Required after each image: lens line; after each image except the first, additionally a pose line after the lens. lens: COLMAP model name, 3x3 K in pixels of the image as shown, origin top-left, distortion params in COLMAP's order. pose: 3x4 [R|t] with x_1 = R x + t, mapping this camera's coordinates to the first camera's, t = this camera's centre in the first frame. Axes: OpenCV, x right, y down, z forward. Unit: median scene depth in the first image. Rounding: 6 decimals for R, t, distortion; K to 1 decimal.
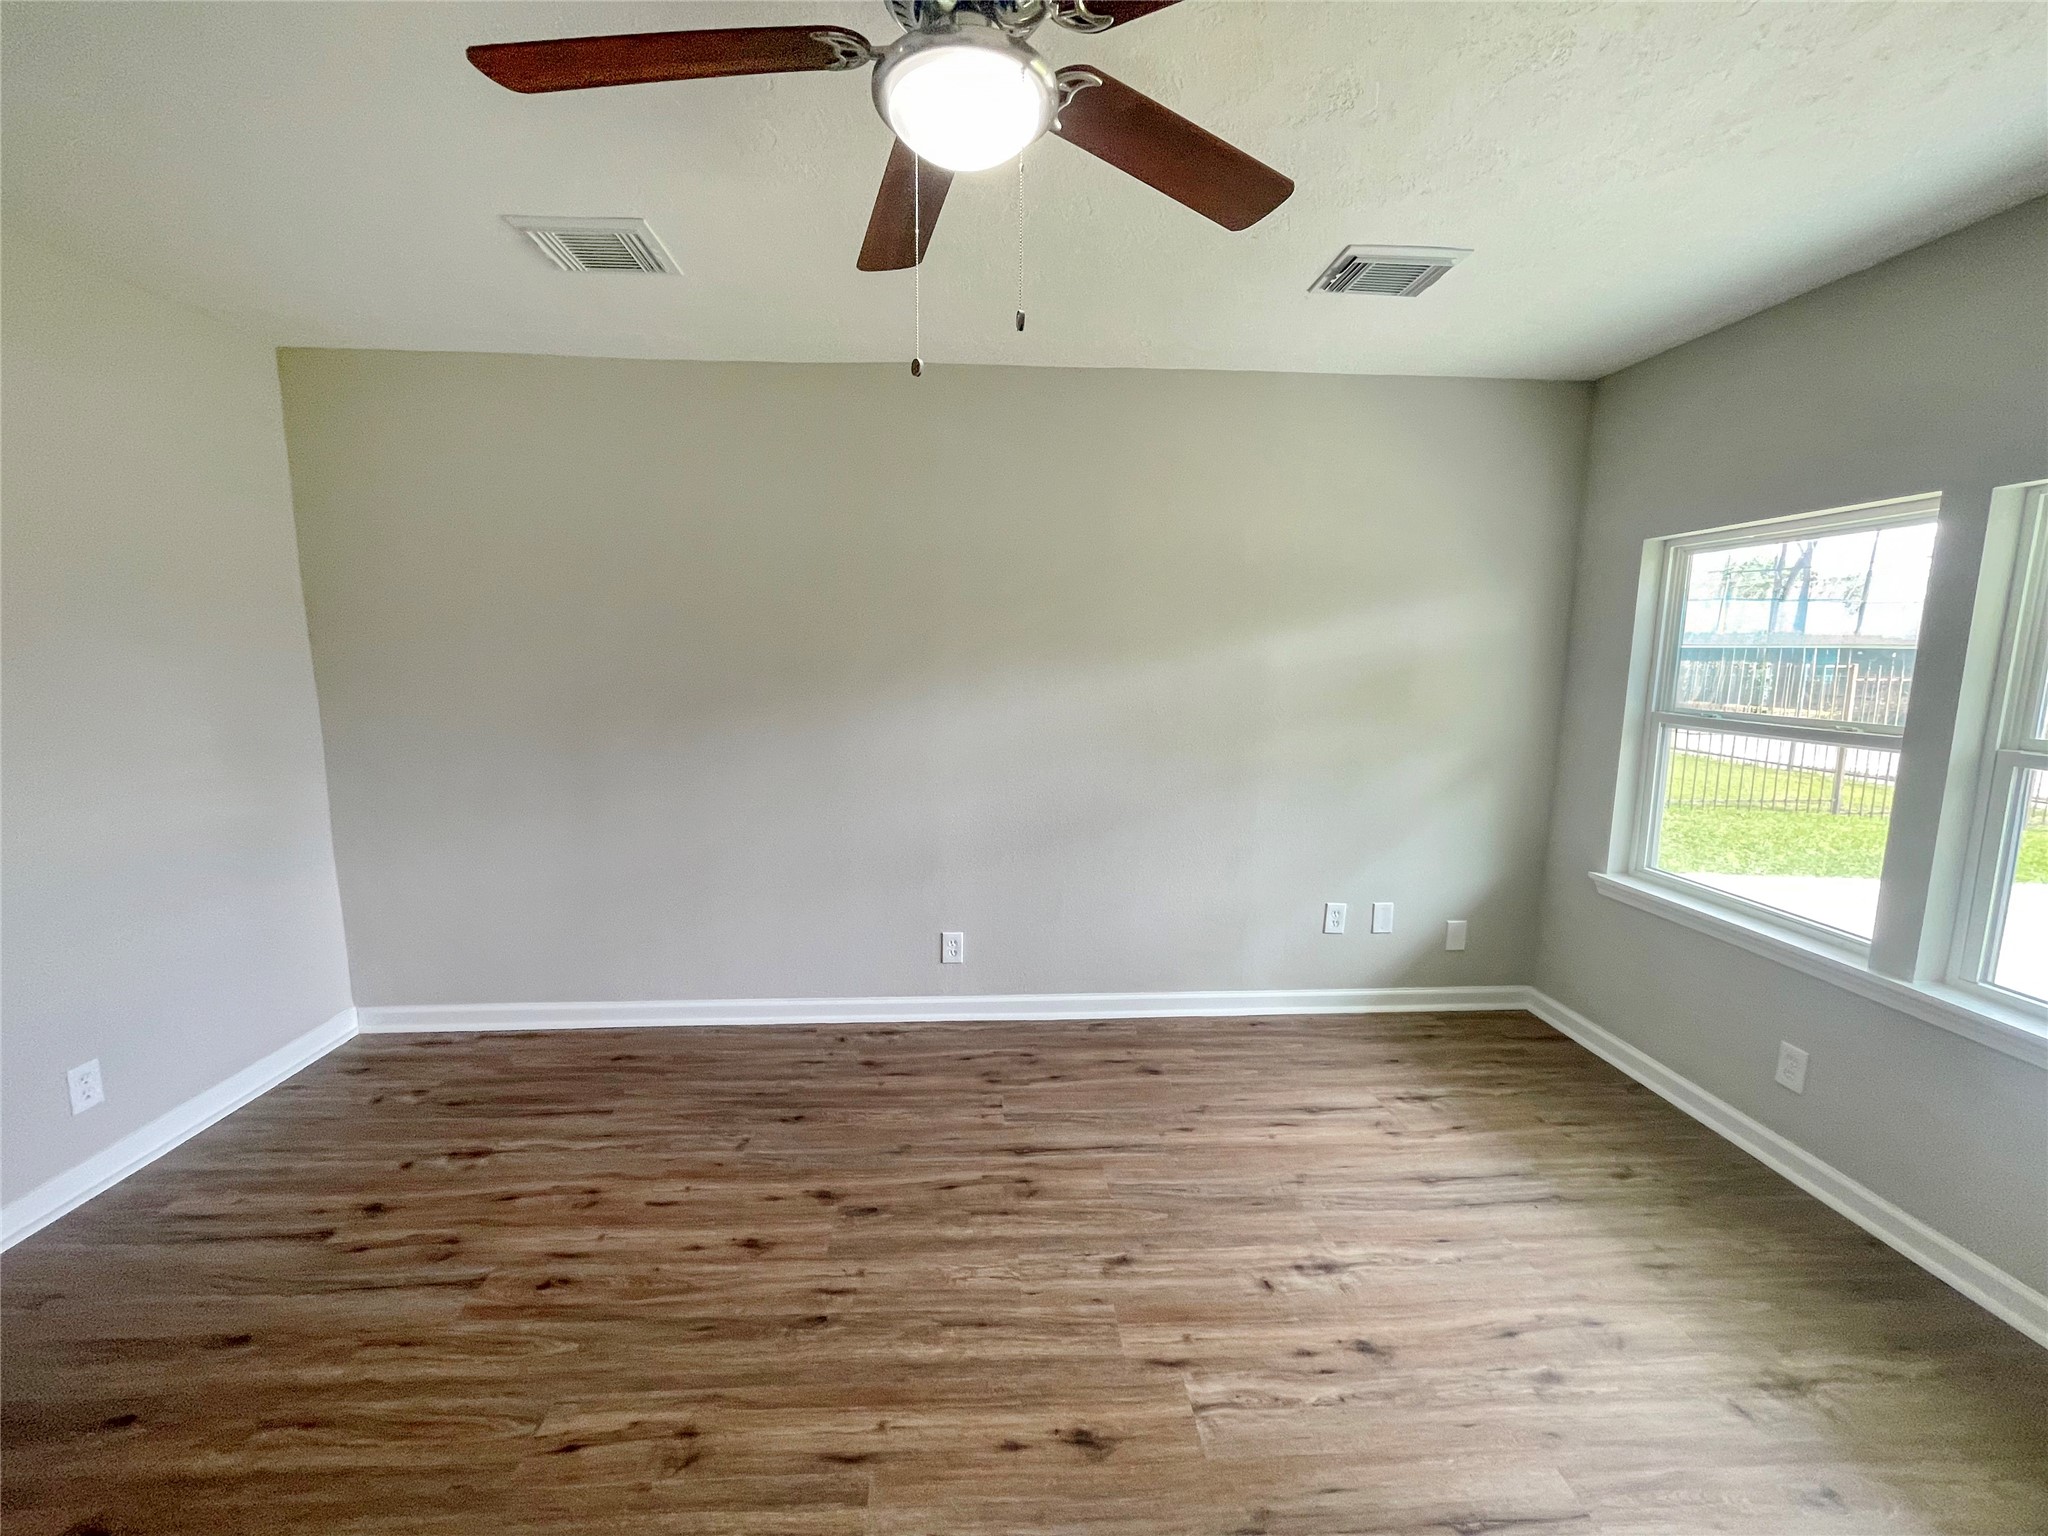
lens RADIAL K [[840.4, 0, 1009.9], [0, 840.4, 770.4], [0, 0, 1]] dist [-0.006445, 0.001097]
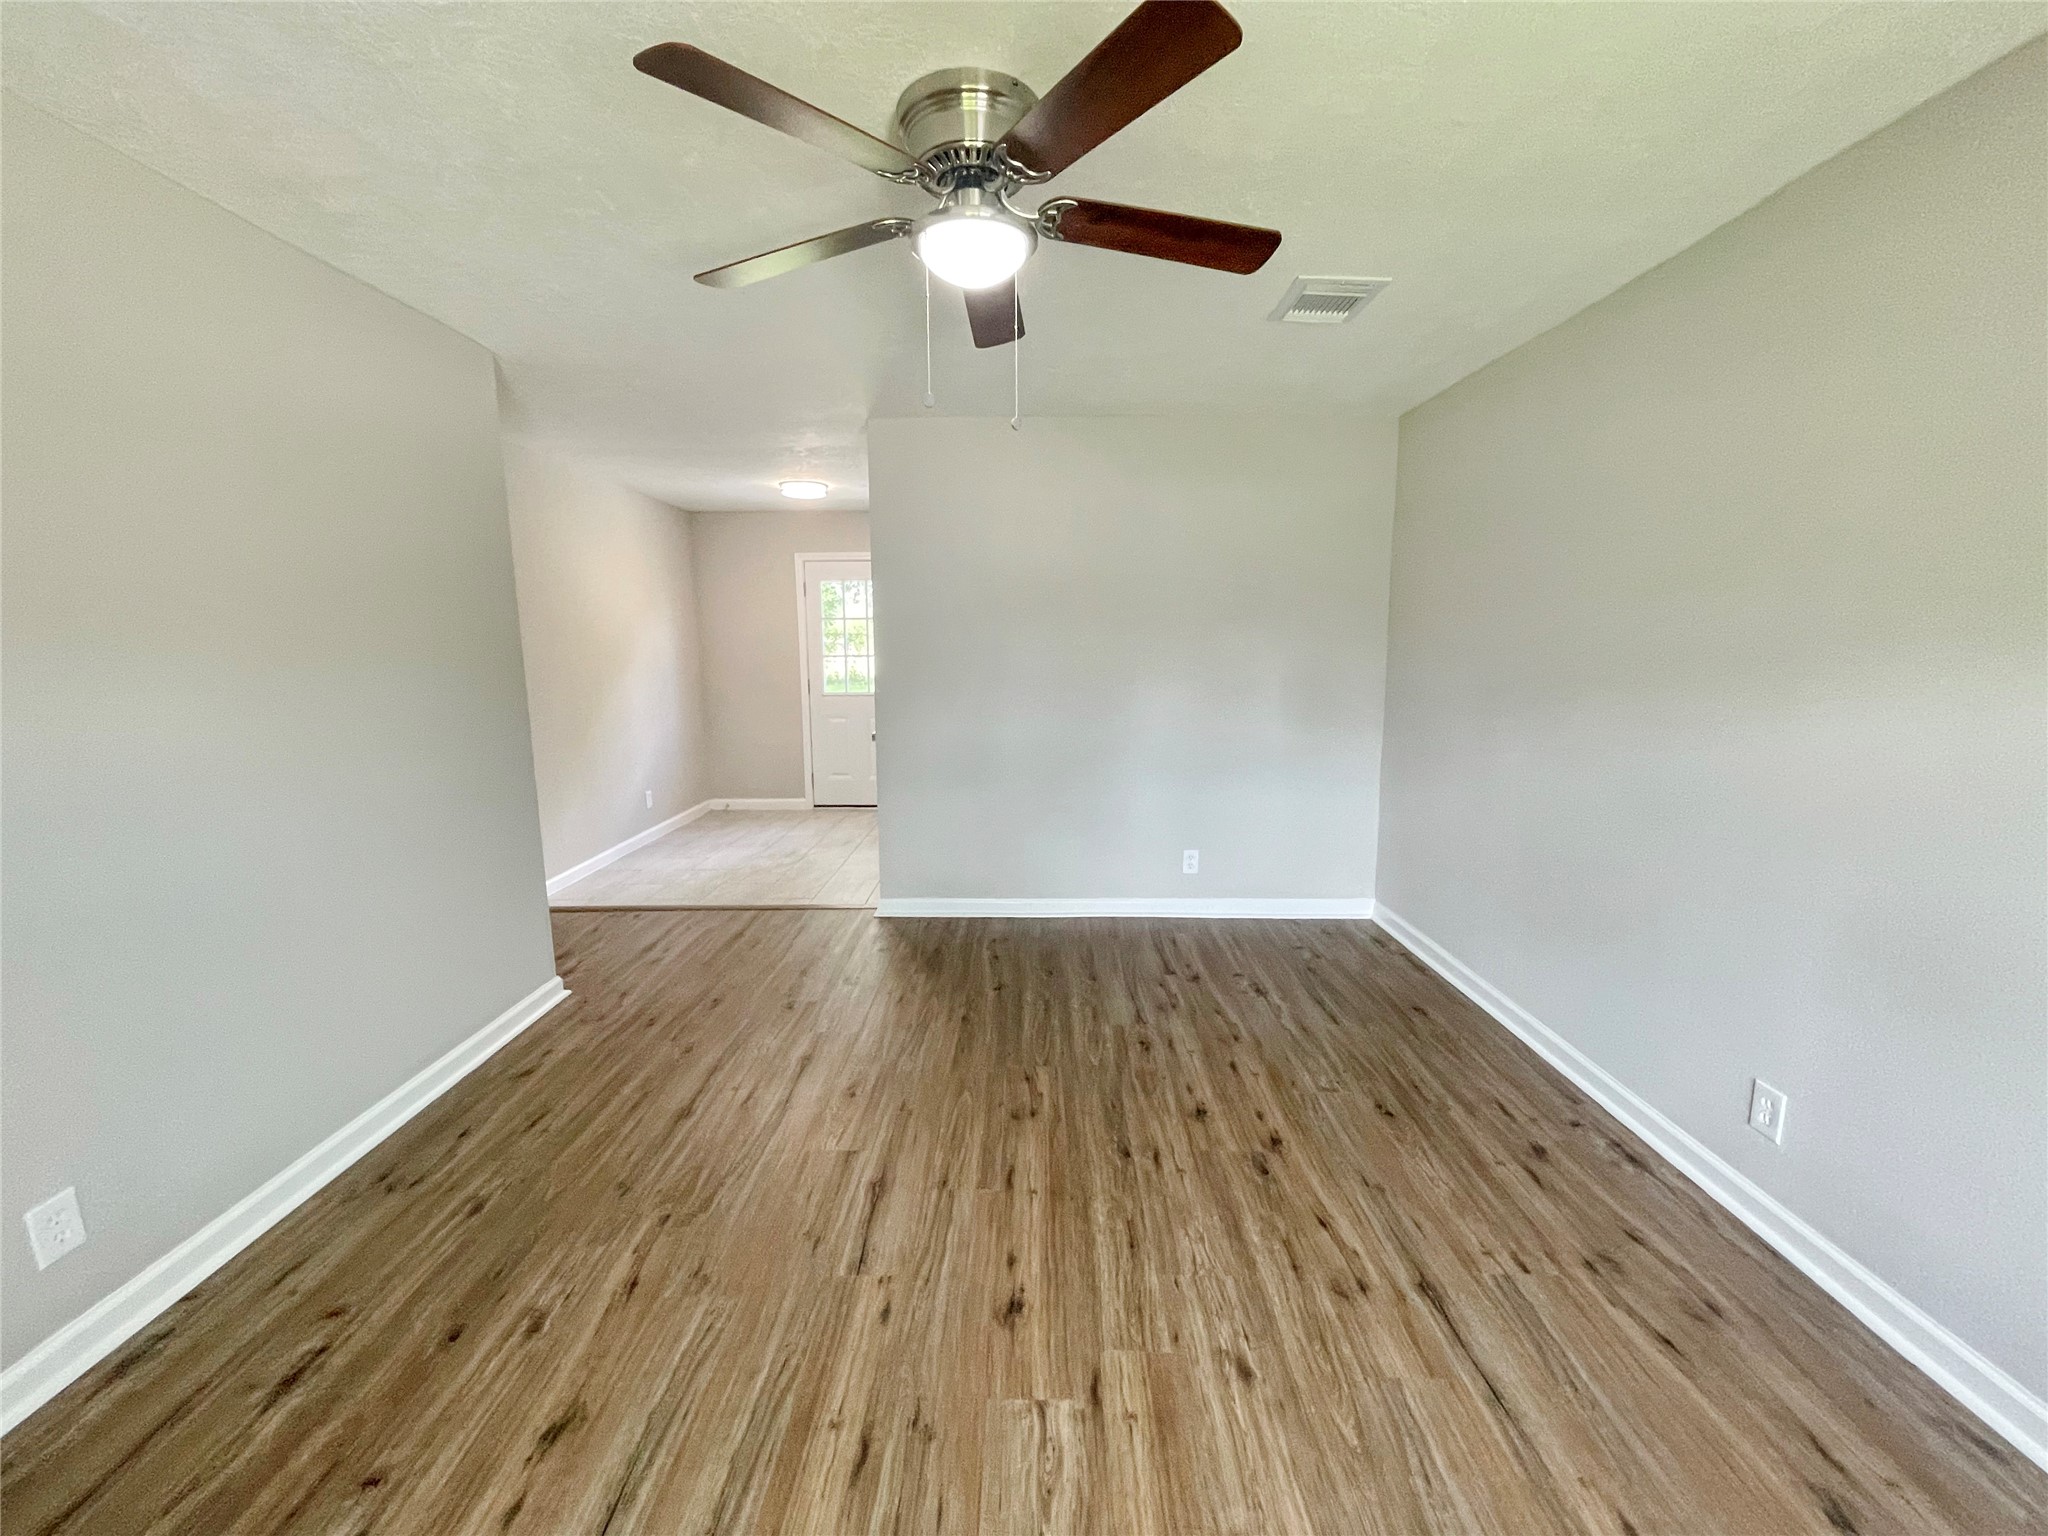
lens RADIAL K [[840.4, 0, 1021.0], [0, 840.4, 763.1], [0, 0, 1]] dist [-0.006445, 0.001097]
pose [[-0.069628, 0.140738, -0.987595, 0.949945], [-0.137867, 0.979141, 0.149253, -0.092460], [0.988000, 0.146549, -0.048773, 0.808794]]
